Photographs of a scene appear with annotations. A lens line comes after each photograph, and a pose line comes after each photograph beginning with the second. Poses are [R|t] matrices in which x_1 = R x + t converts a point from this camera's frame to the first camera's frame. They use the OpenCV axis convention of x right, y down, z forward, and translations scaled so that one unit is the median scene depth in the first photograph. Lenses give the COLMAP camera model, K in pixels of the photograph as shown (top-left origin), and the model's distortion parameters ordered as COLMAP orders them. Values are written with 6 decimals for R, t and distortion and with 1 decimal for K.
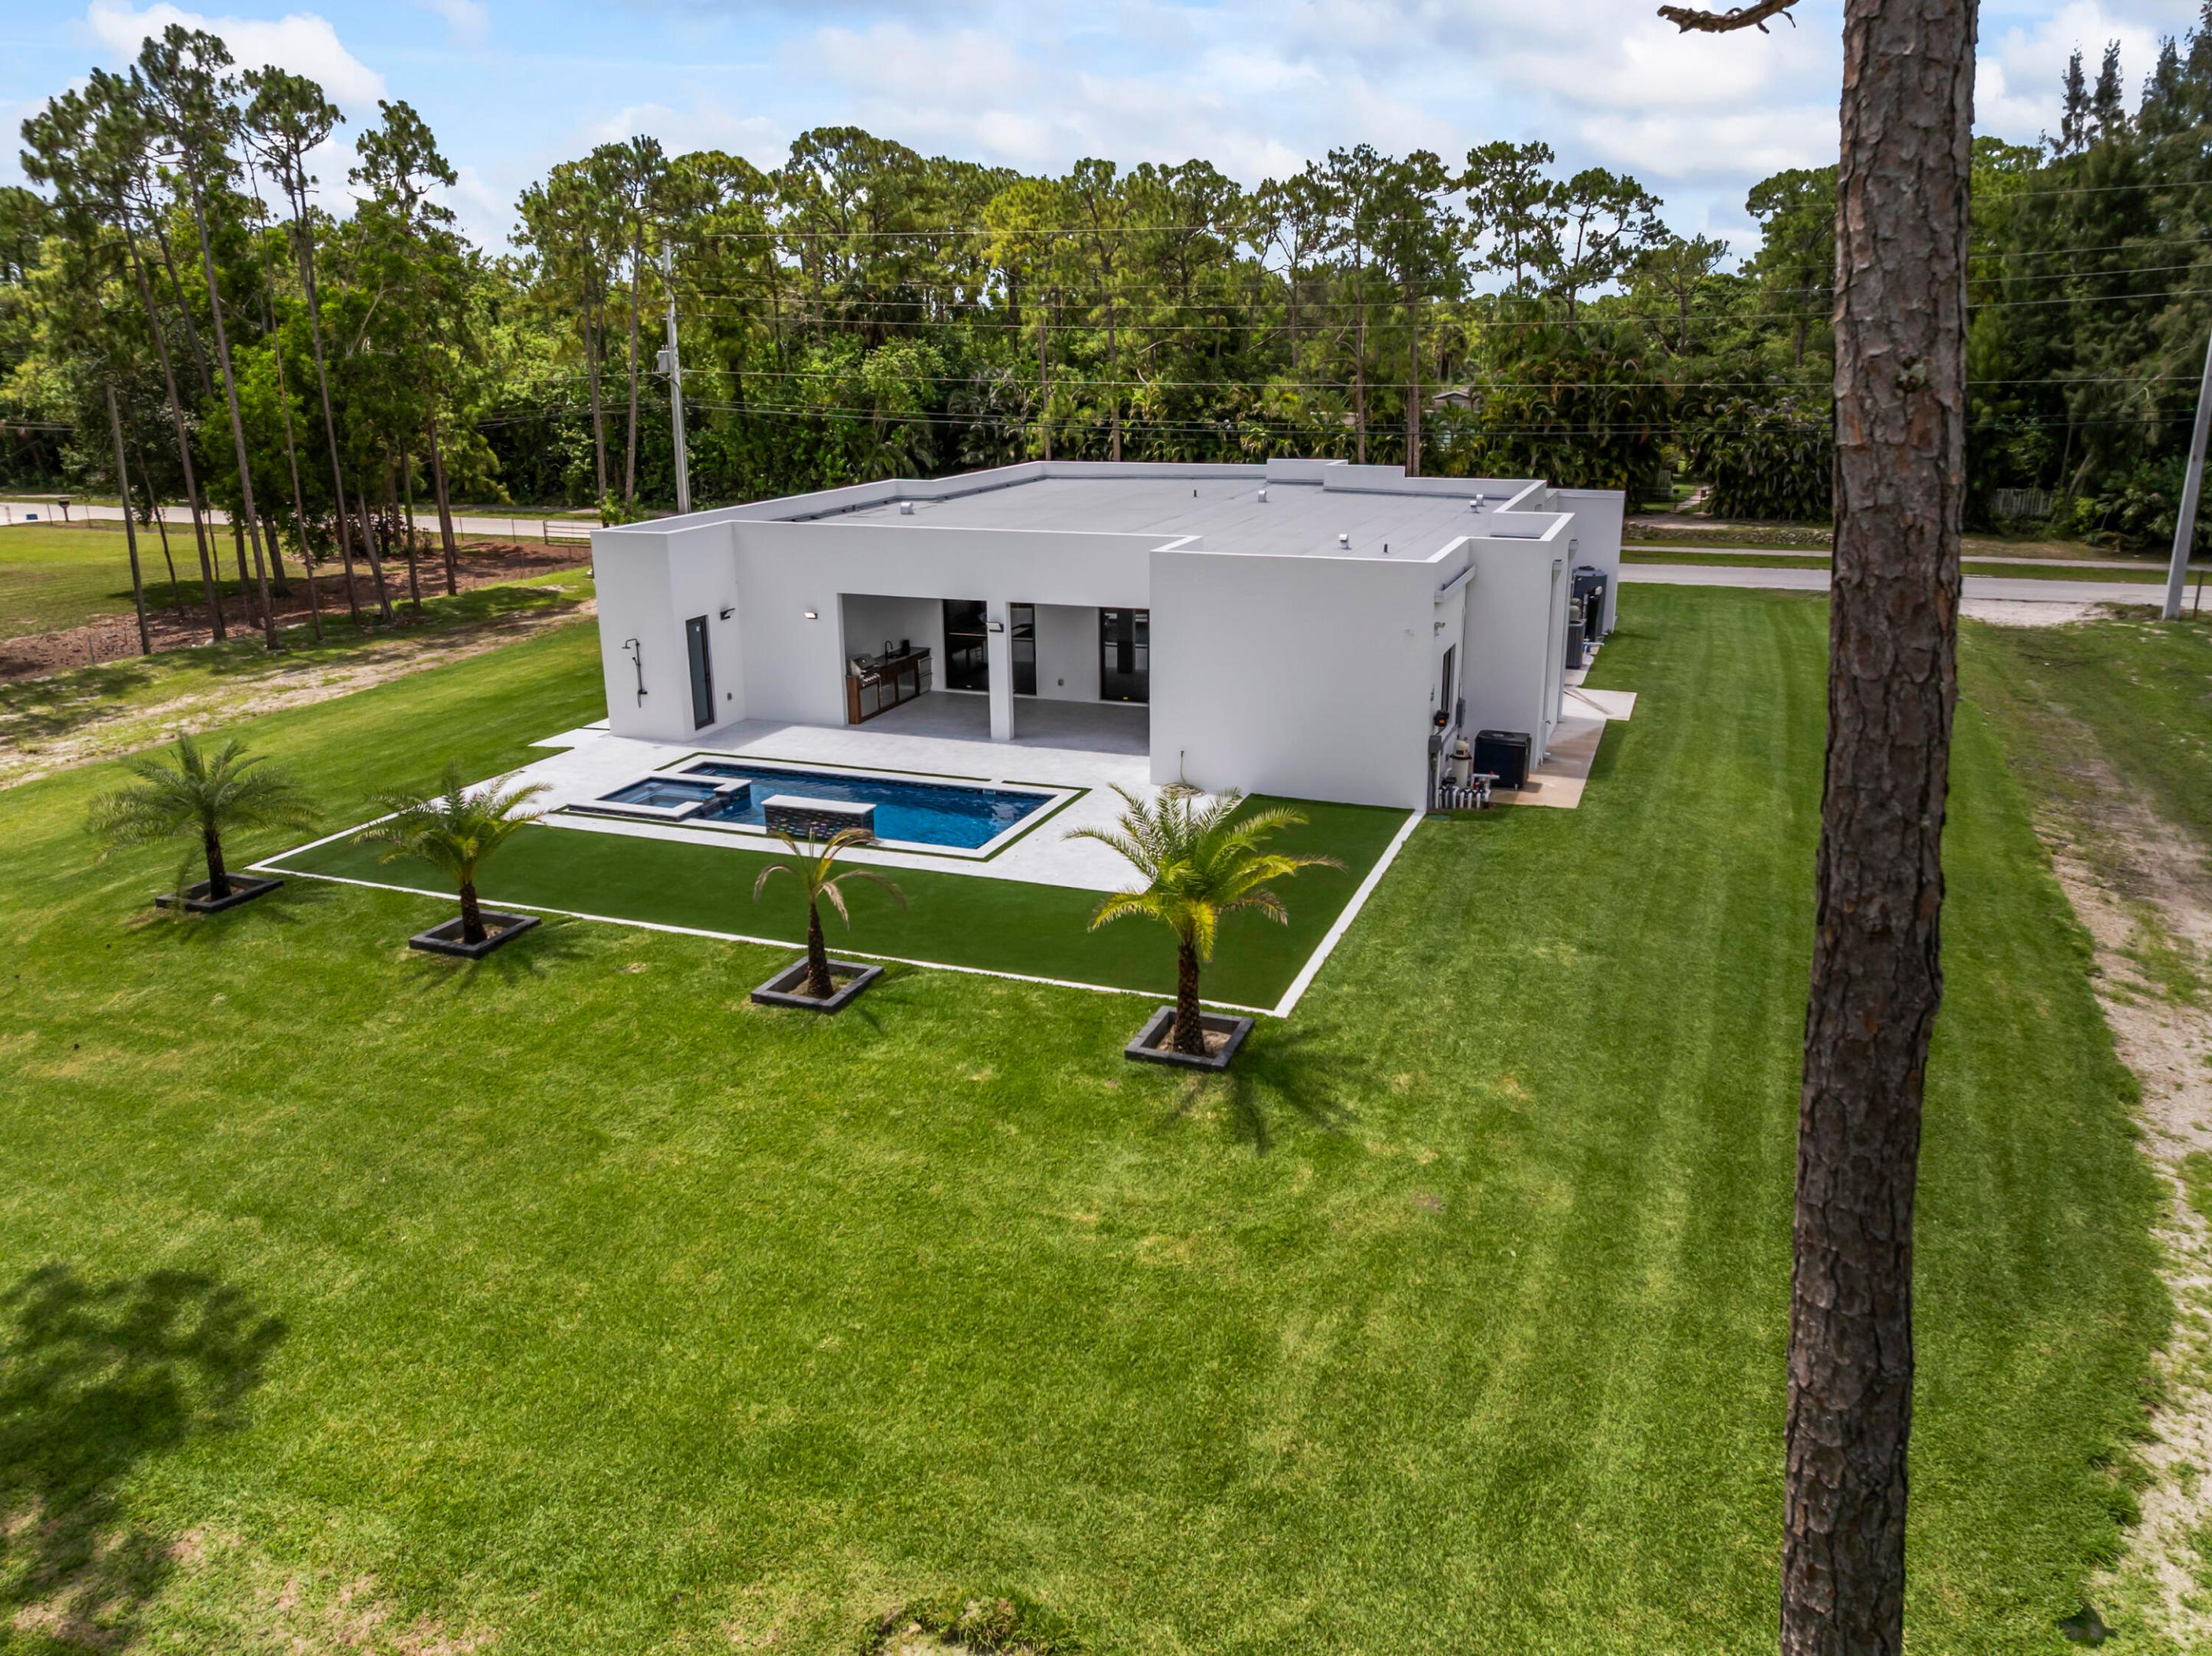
lens RADIAL K [[1557.4, 0, 1106.0], [0, 1557.4, 828.0], [0, 0, 1]] dist [-0.038421, 0.007857]
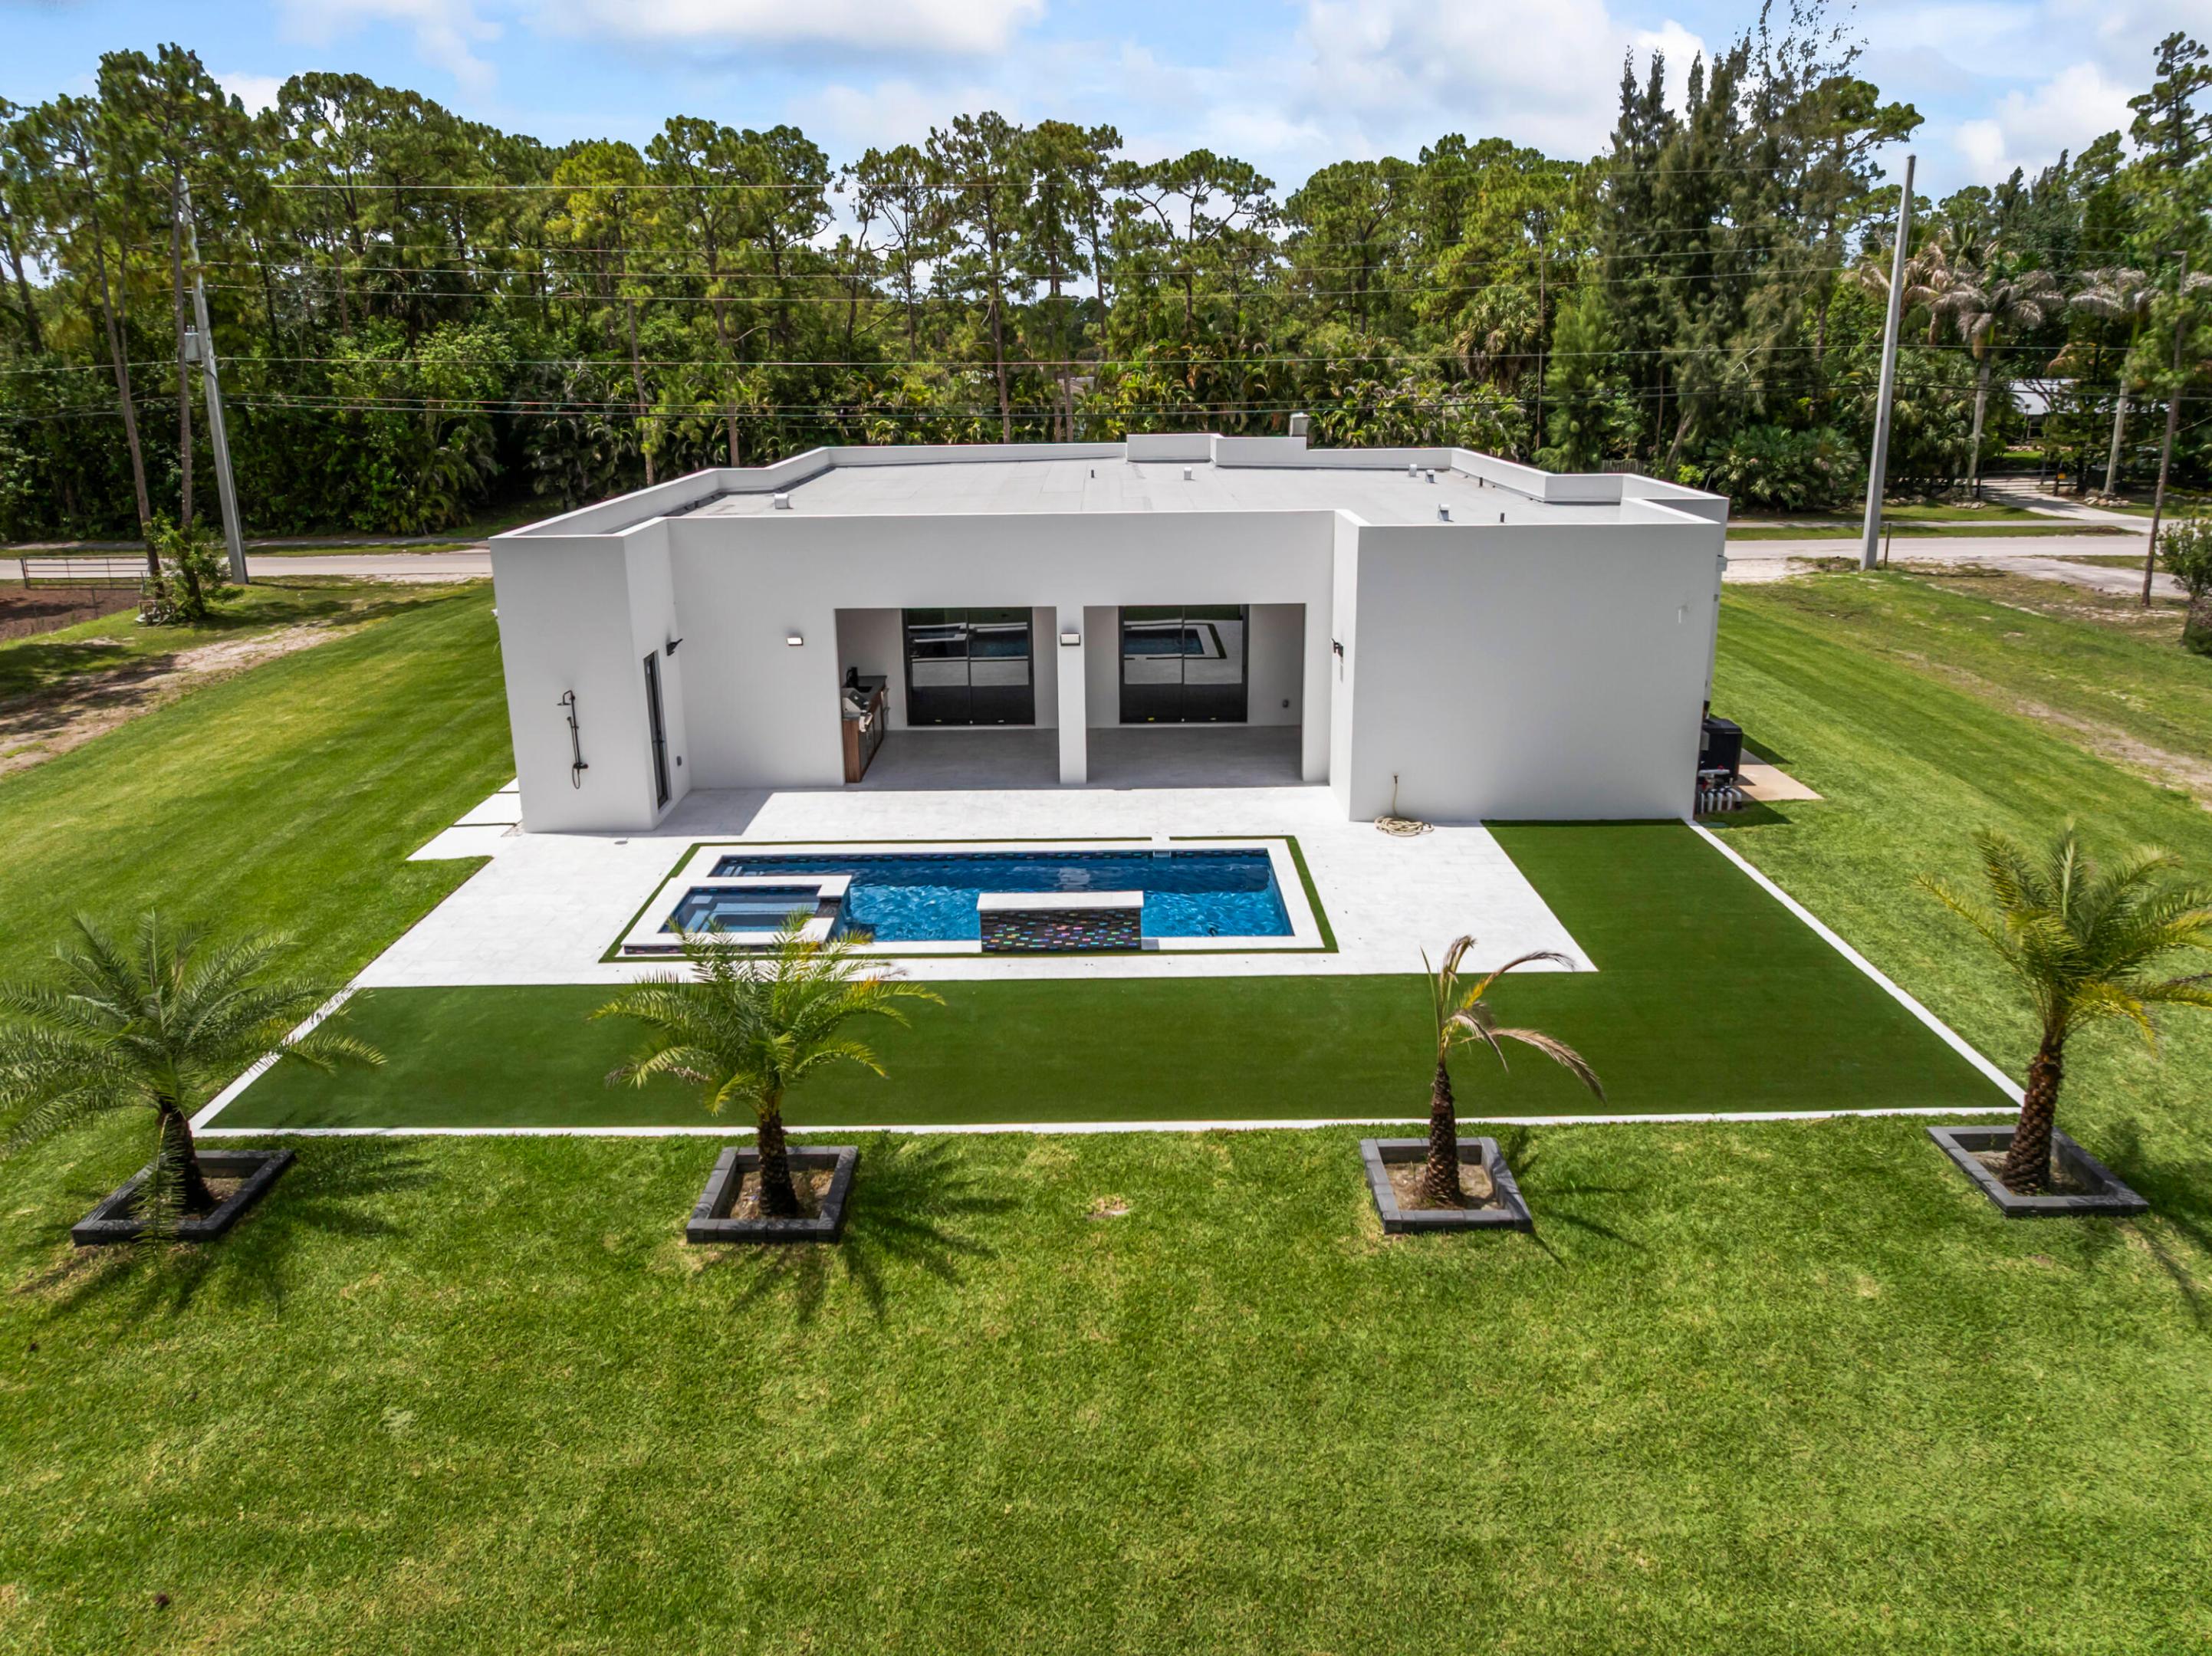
lens RADIAL K [[1563.3, 0, 1106.0], [0, 1563.3, 828.0], [0, 0, 1]] dist [-0.037714, 0.003144]
pose [[0.933211, -0.105384, 0.343527, -0.328236], [0.107744, 0.994103, 0.012269, -0.043889], [-0.342794, 0.025564, 0.939063, 0.271478]]
